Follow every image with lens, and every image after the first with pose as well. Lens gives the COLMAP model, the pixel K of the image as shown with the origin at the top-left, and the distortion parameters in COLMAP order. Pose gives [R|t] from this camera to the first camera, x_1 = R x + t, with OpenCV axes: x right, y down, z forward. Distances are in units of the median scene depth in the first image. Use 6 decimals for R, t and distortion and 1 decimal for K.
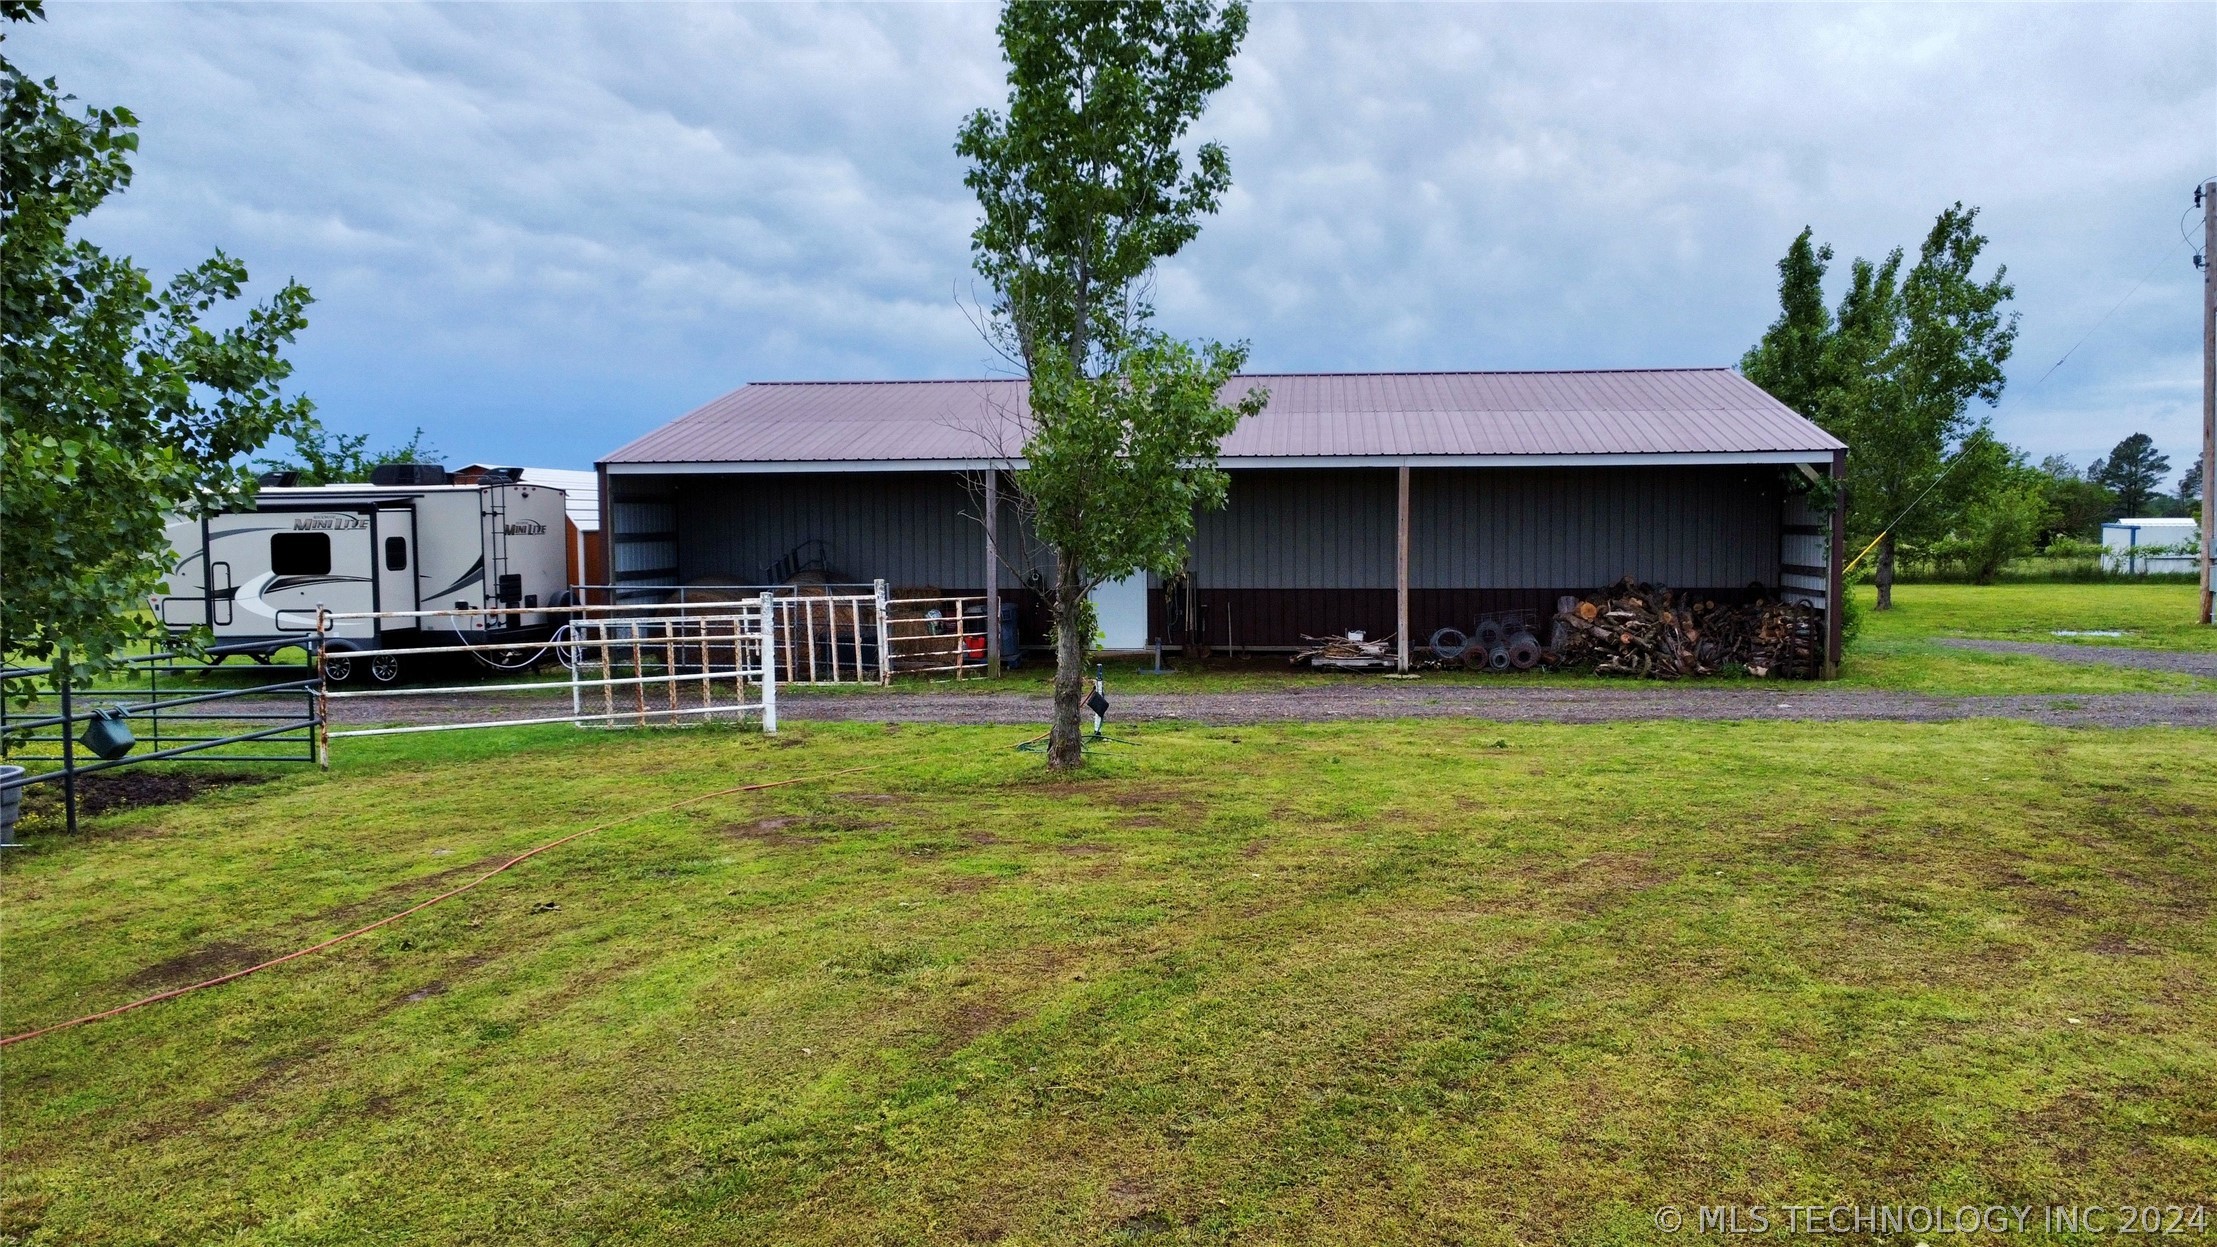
lens RADIAL K [[1672.9, 0, 1108.9], [0, 1672.9, 631.3], [0, 0, 1]] dist [-0.000768, -0.005382]
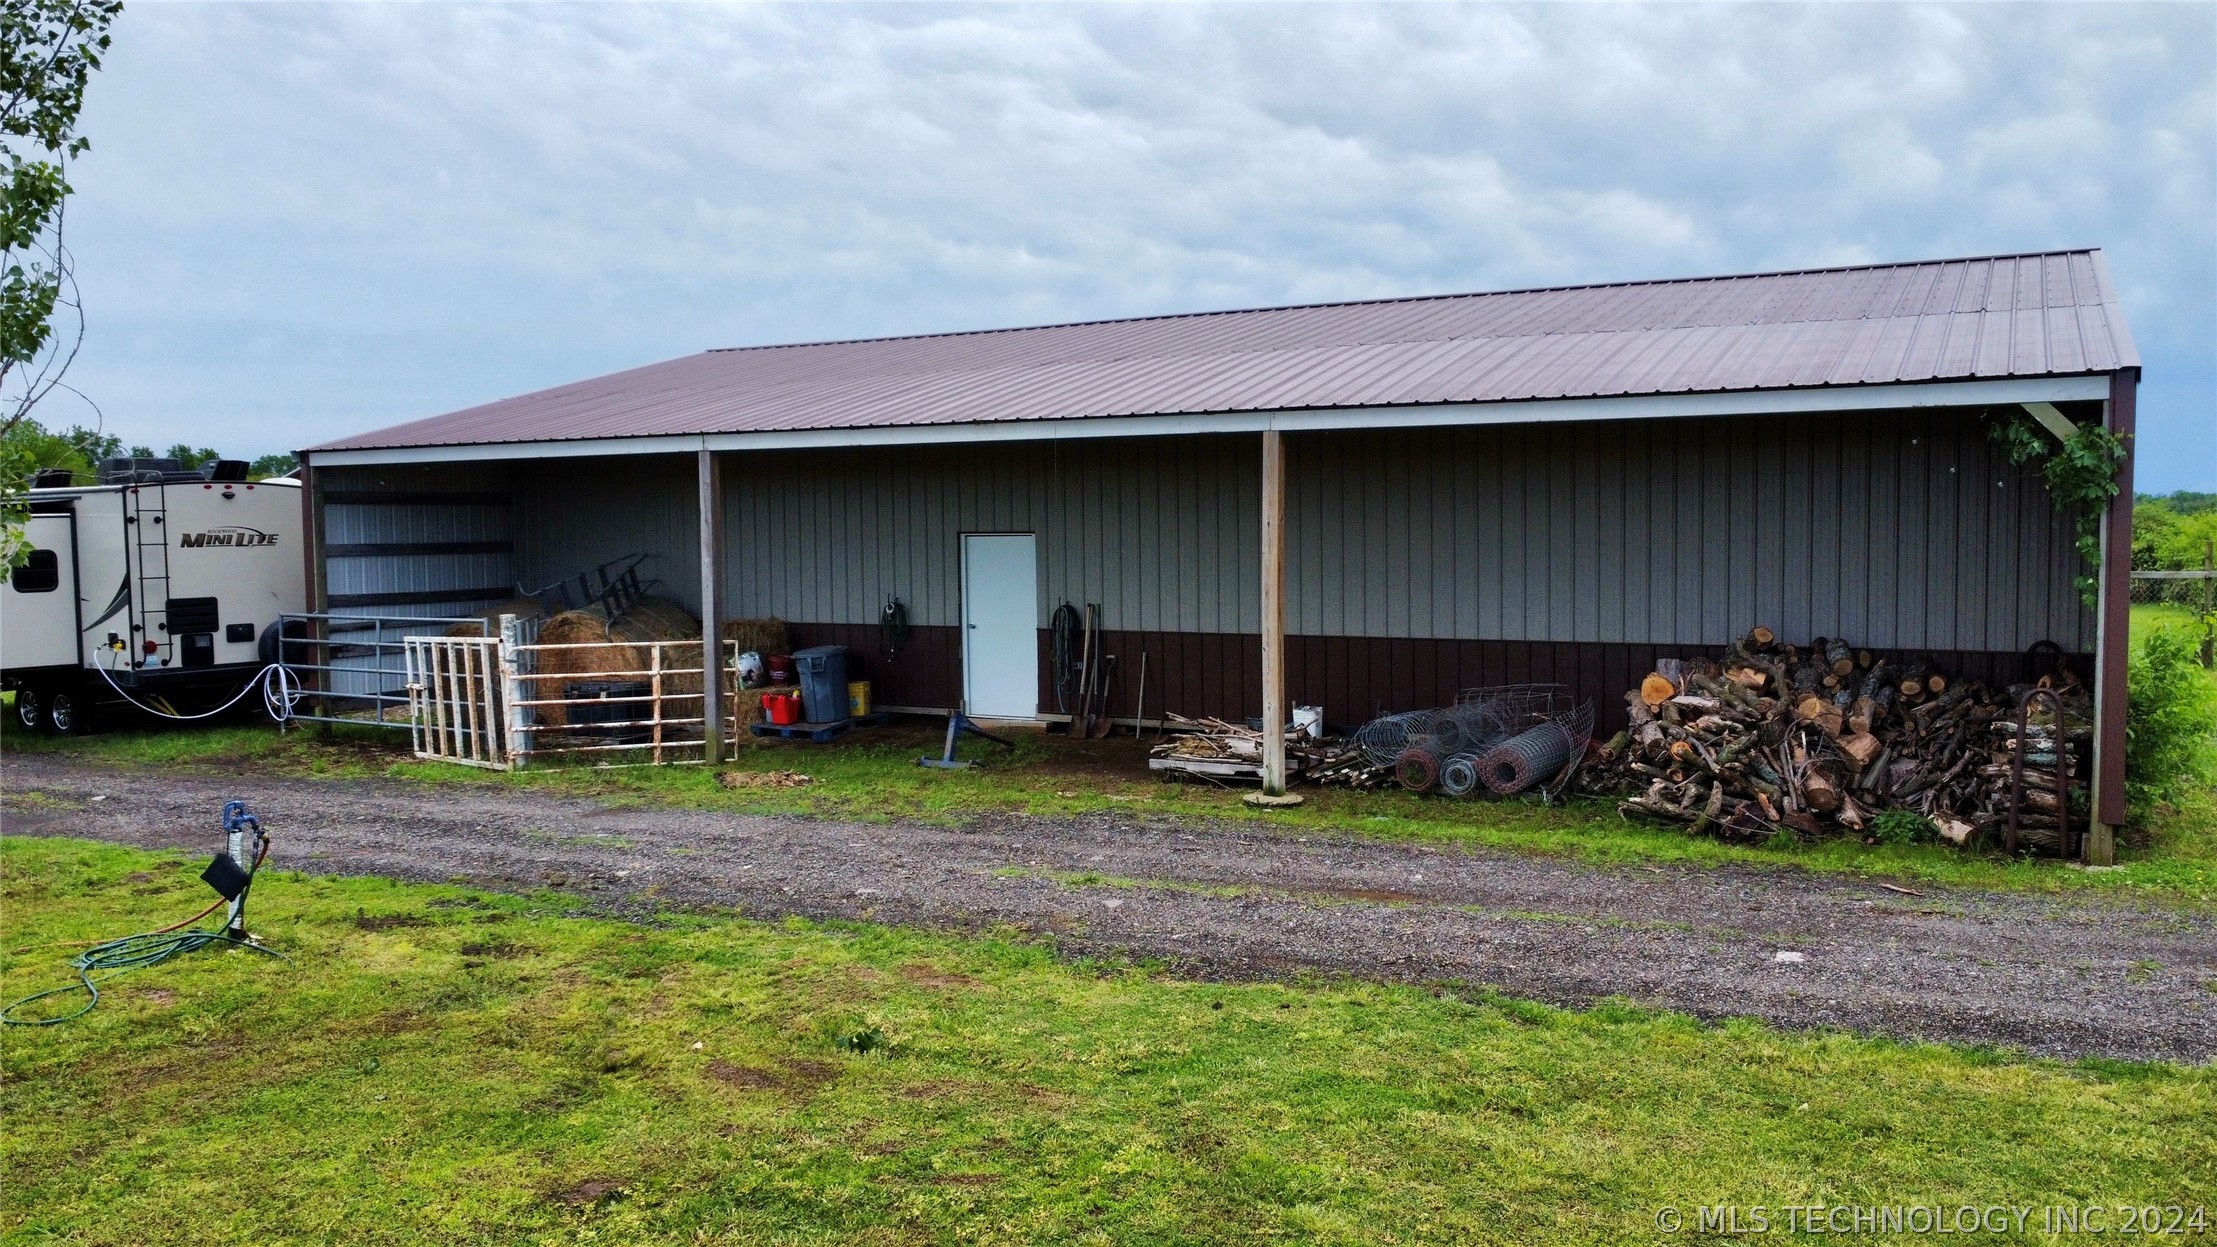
lens RADIAL K [[1672.9, 0, 1114.6], [0, 1672.9, 615.5], [0, 0, 1]] dist [-0.000768, -0.005382]
pose [[0.933009, 0.016698, -0.359466, 0.325792], [-0.020176, 0.999779, -0.005926, -0.030653], [0.359287, 0.012781, 0.933139, 0.442806]]
